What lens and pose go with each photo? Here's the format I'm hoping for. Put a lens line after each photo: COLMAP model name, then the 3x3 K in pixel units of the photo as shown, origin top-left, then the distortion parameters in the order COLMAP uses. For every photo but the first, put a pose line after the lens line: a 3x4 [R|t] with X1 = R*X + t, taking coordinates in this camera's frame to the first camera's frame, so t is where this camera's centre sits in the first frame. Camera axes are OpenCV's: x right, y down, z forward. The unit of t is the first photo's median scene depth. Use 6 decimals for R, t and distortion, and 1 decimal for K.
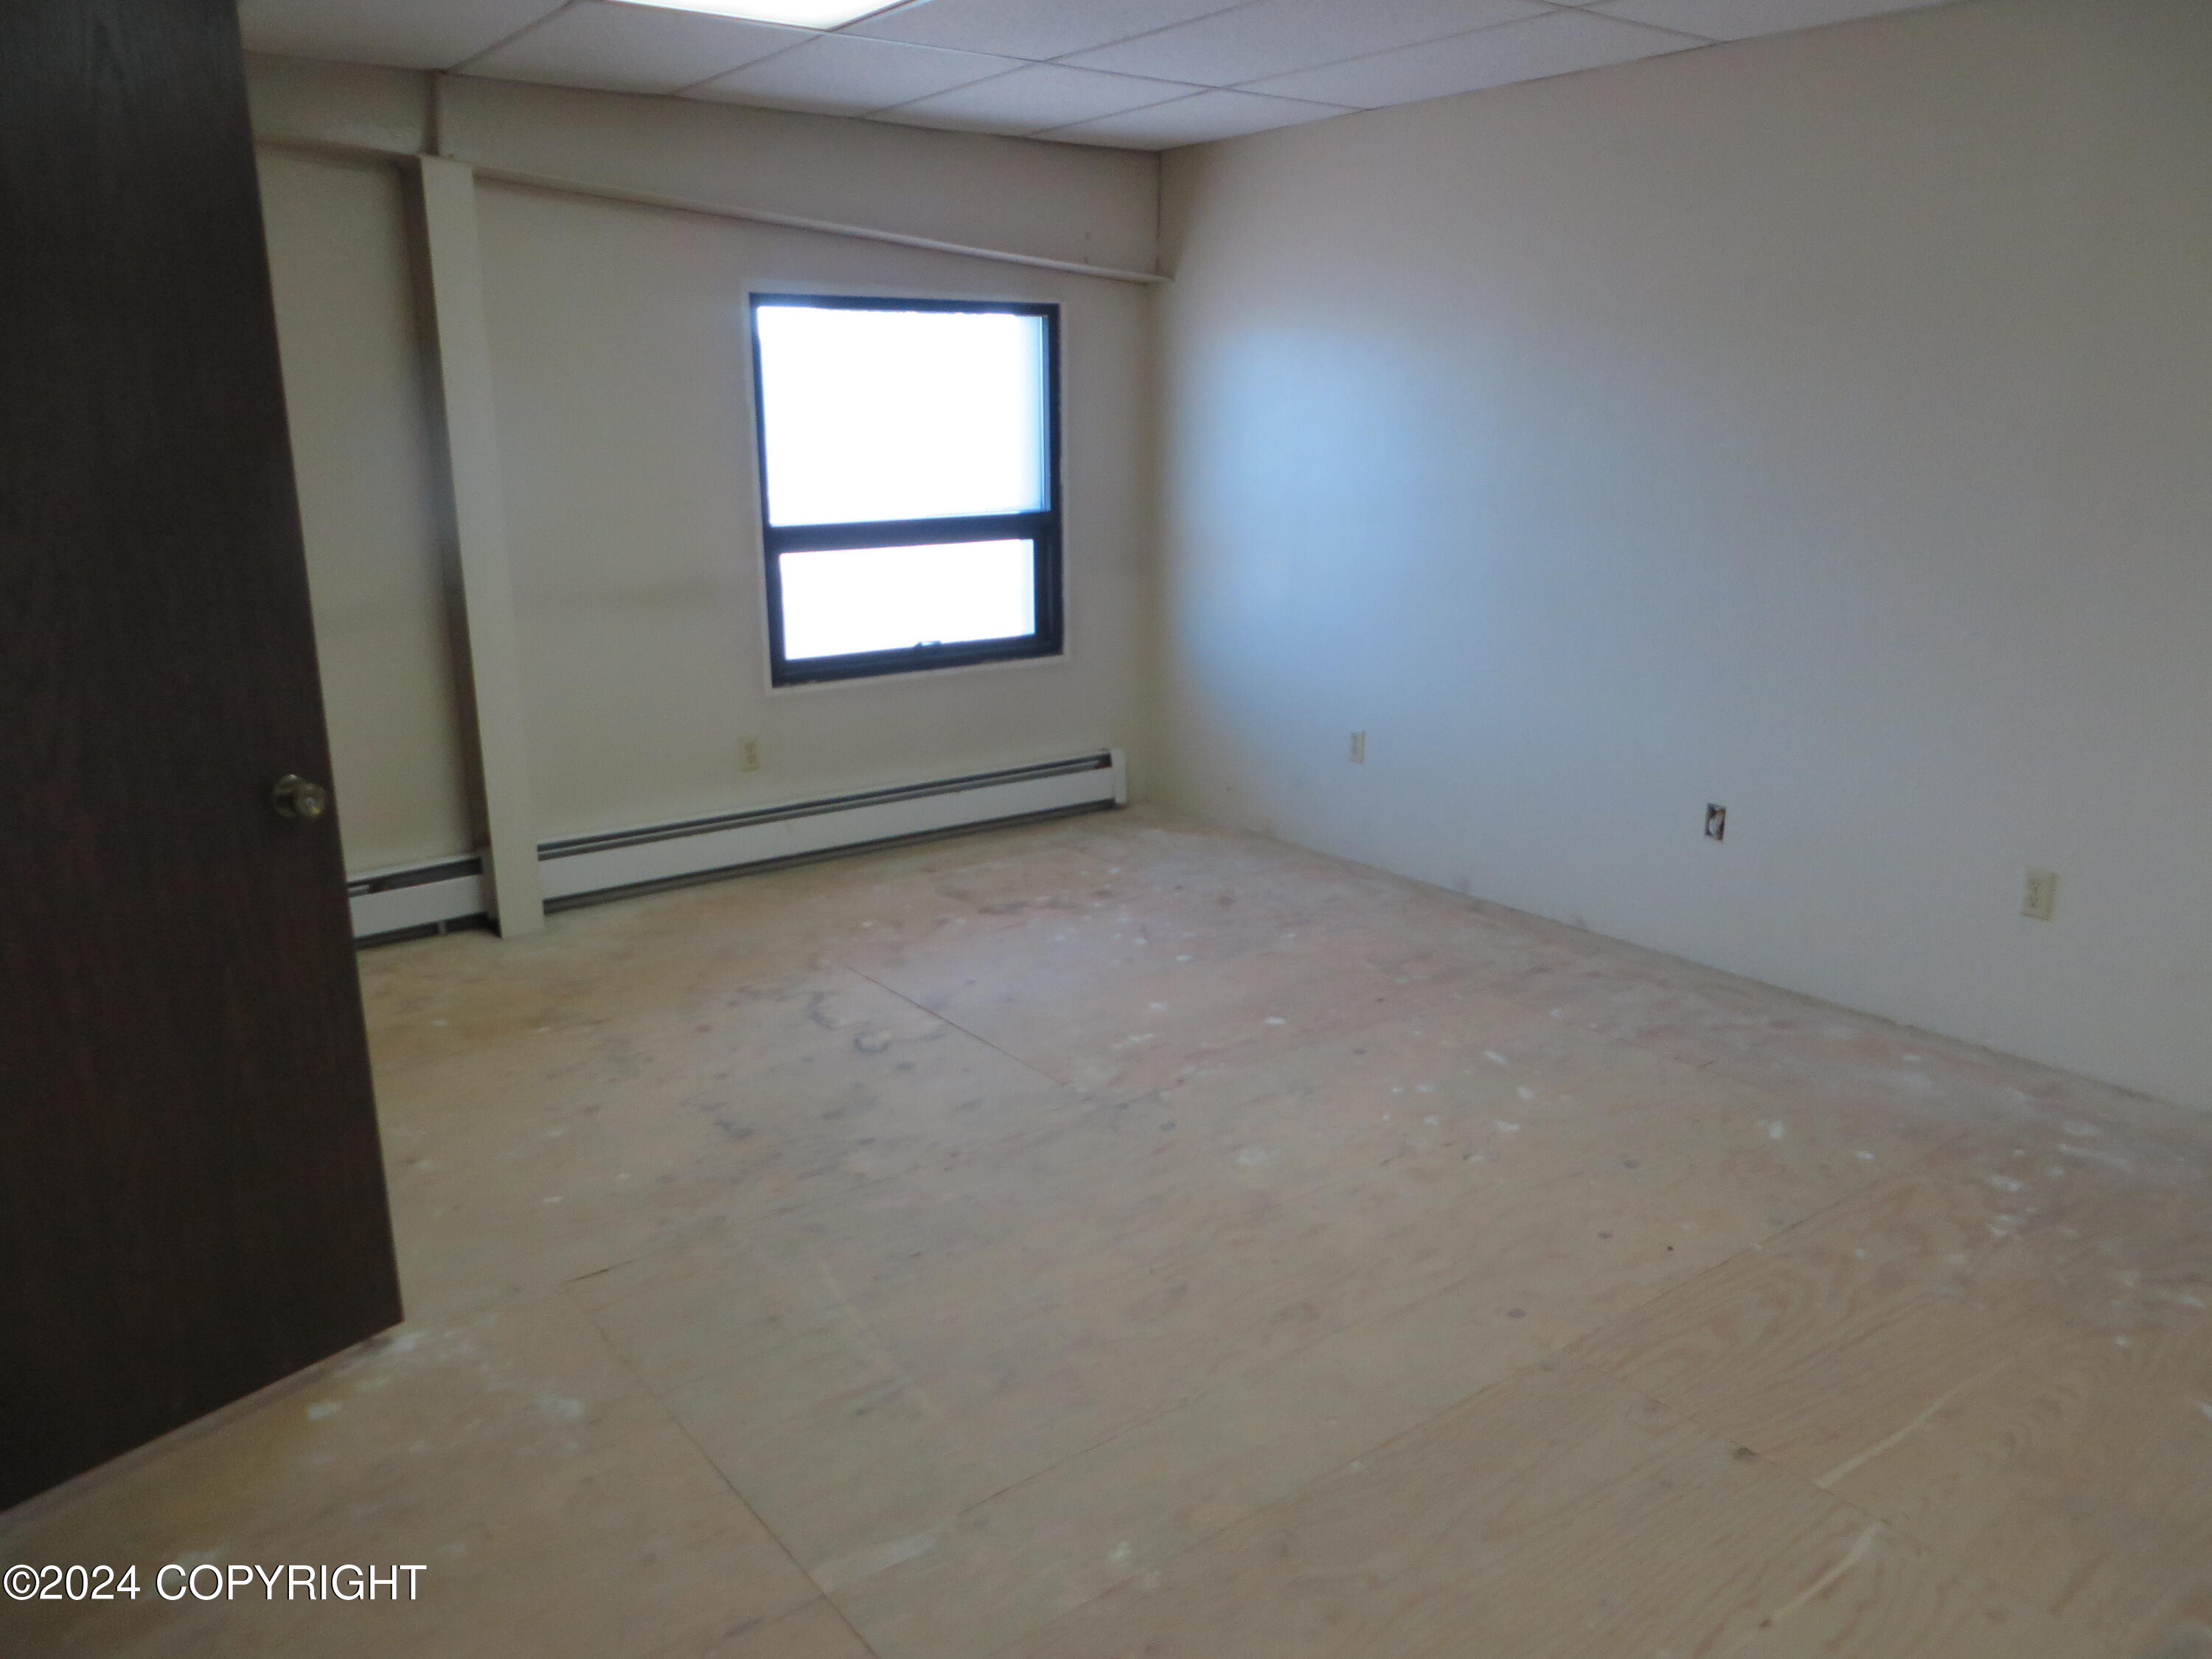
lens RADIAL K [[1659.0, 0, 1114.2], [0, 1659.0, 836.3], [0, 0, 1]] dist [0.008250, 0.007911]
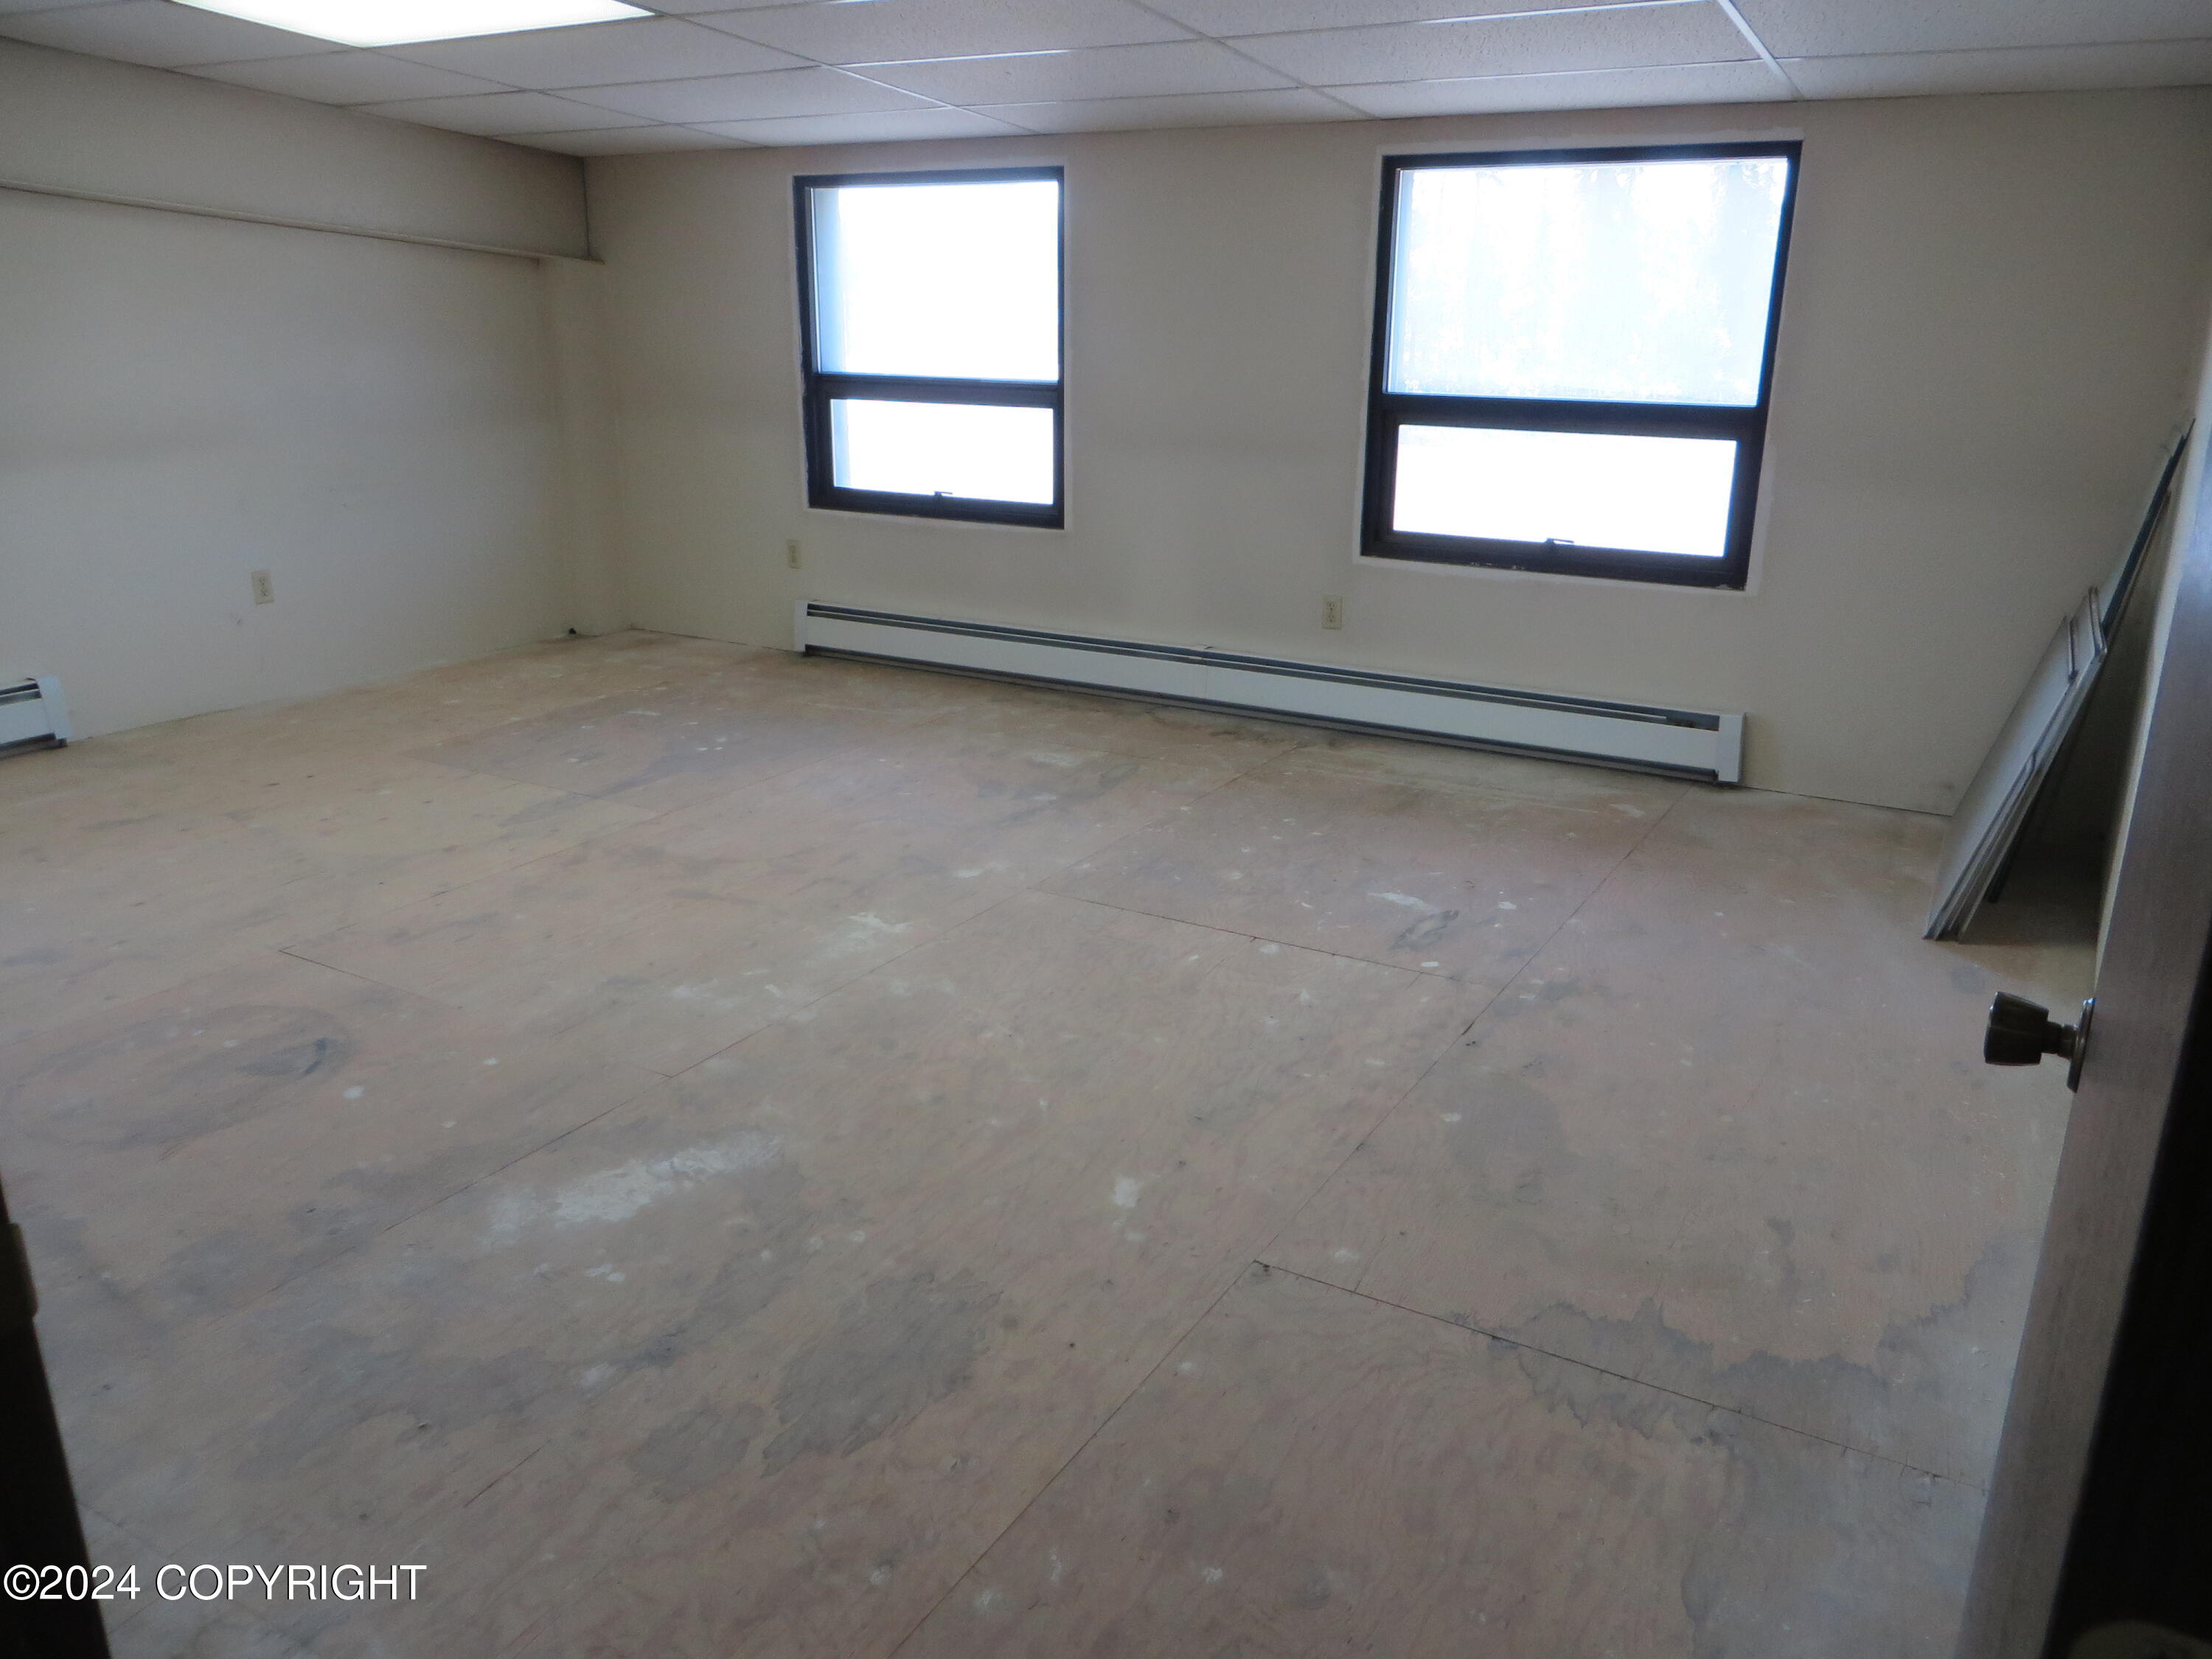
lens RADIAL K [[1659.0, 0, 1112.7], [0, 1659.0, 823.5], [0, 0, 1]] dist [0.008250, 0.007911]
pose [[0.402839, 0.298822, -0.865116, 0.707469], [-0.232328, 0.947629, 0.219140, -0.129888], [0.885293, 0.112712, 0.451167, 0.456963]]
